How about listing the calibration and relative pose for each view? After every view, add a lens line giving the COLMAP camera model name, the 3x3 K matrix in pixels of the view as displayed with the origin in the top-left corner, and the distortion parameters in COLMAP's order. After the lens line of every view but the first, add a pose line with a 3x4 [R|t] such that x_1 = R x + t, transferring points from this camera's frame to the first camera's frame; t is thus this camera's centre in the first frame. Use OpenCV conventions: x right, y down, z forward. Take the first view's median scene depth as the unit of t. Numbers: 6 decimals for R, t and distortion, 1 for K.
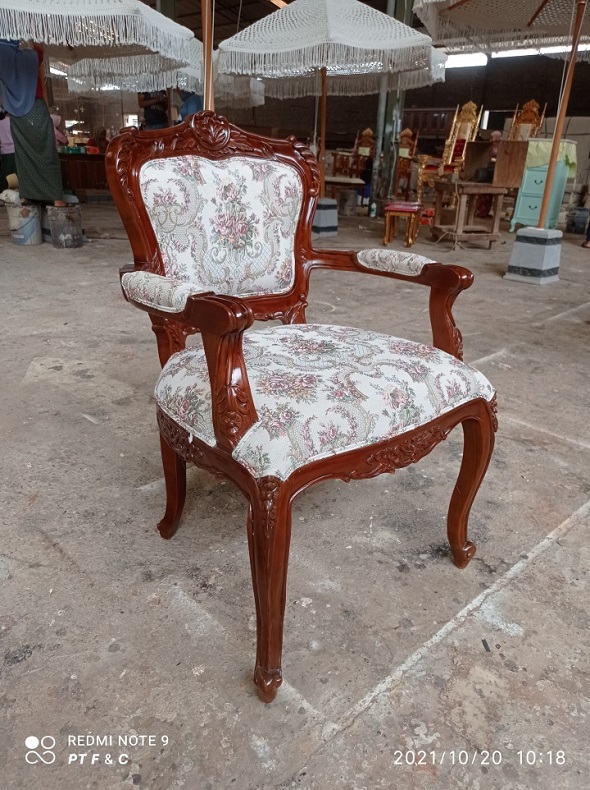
lens RADIAL K [[586.8, 0, 294.1], [0, 586.8, 395.9], [0, 0, 1]] dist [0.021170, -0.015505]
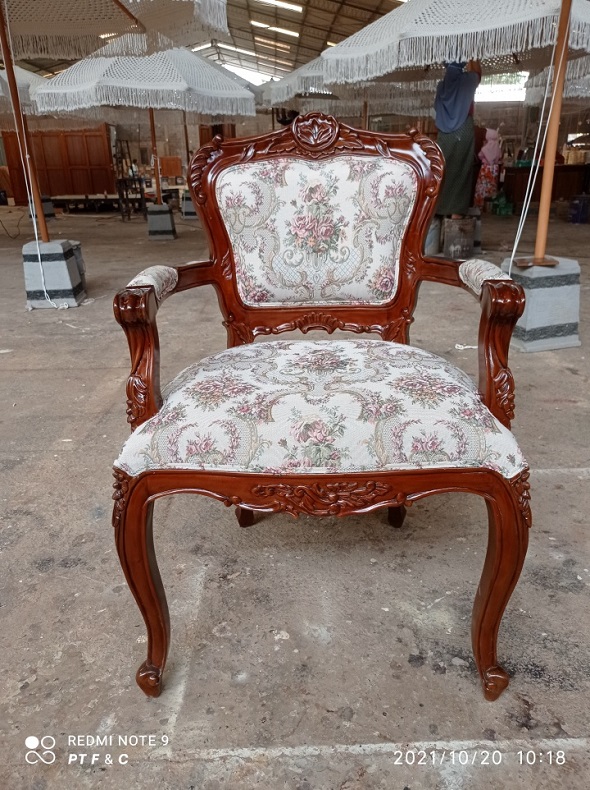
lens RADIAL K [[586.8, 0, 293.7], [0, 586.8, 396.0], [0, 0, 1]] dist [0.021170, -0.015505]
pose [[0.732060, 0.192136, -0.653584, 0.567457], [-0.206789, 0.976808, 0.055537, -0.070617], [0.649096, 0.094497, 0.754814, 0.287338]]
